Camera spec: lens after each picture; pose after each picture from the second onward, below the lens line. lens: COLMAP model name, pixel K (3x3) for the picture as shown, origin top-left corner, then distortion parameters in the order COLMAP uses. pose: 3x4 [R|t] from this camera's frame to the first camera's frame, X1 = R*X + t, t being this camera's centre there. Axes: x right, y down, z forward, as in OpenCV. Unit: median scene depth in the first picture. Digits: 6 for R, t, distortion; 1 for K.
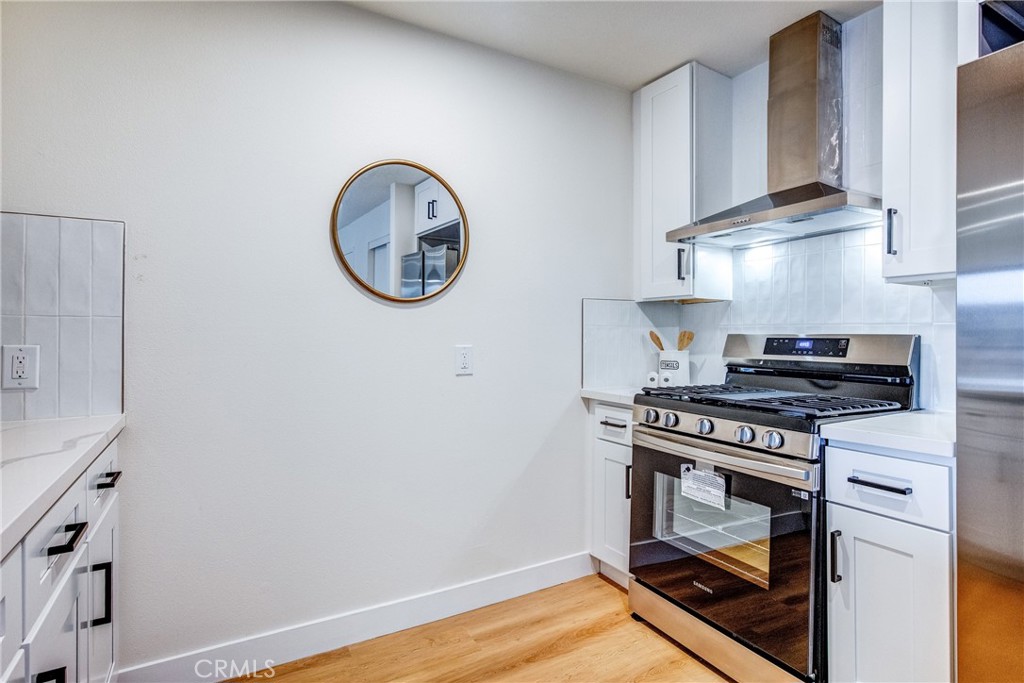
lens RADIAL K [[518.9, 0, 509.2], [0, 518.9, 339.0], [0, 0, 1]] dist [-0.005491, 0.001061]
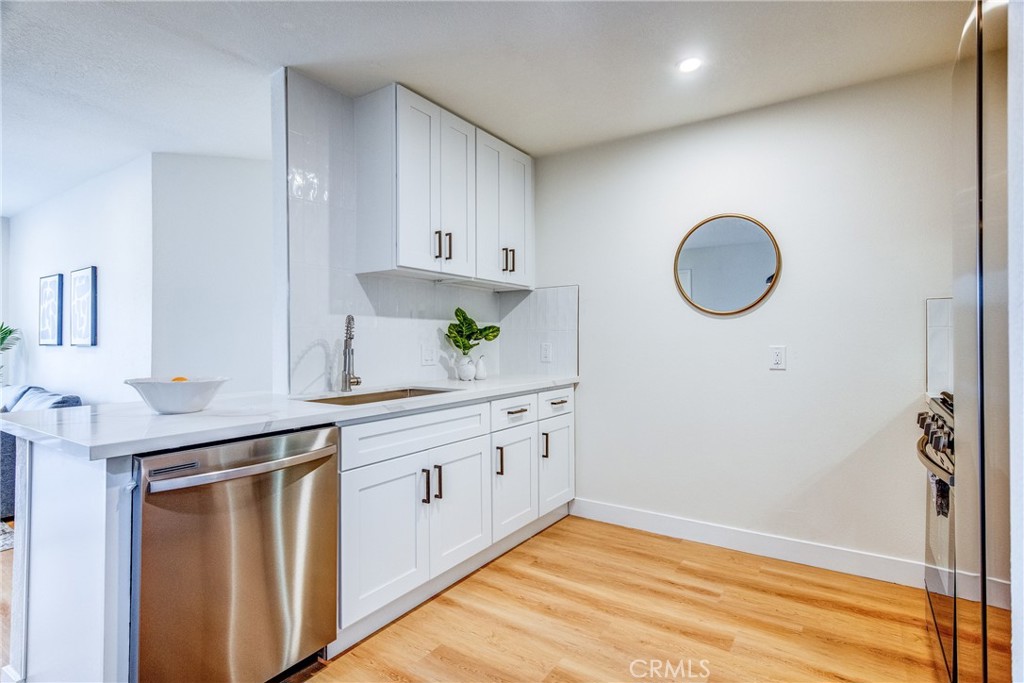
lens RADIAL K [[518.9, 0, 513.1], [0, 518.9, 338.2], [0, 0, 1]] dist [-0.005491, 0.001061]
pose [[0.446226, -0.001229, -0.894919, 0.774687], [0.002211, 0.999998, -0.000271, -0.007547], [0.894917, -0.001857, 0.446228, -0.132312]]
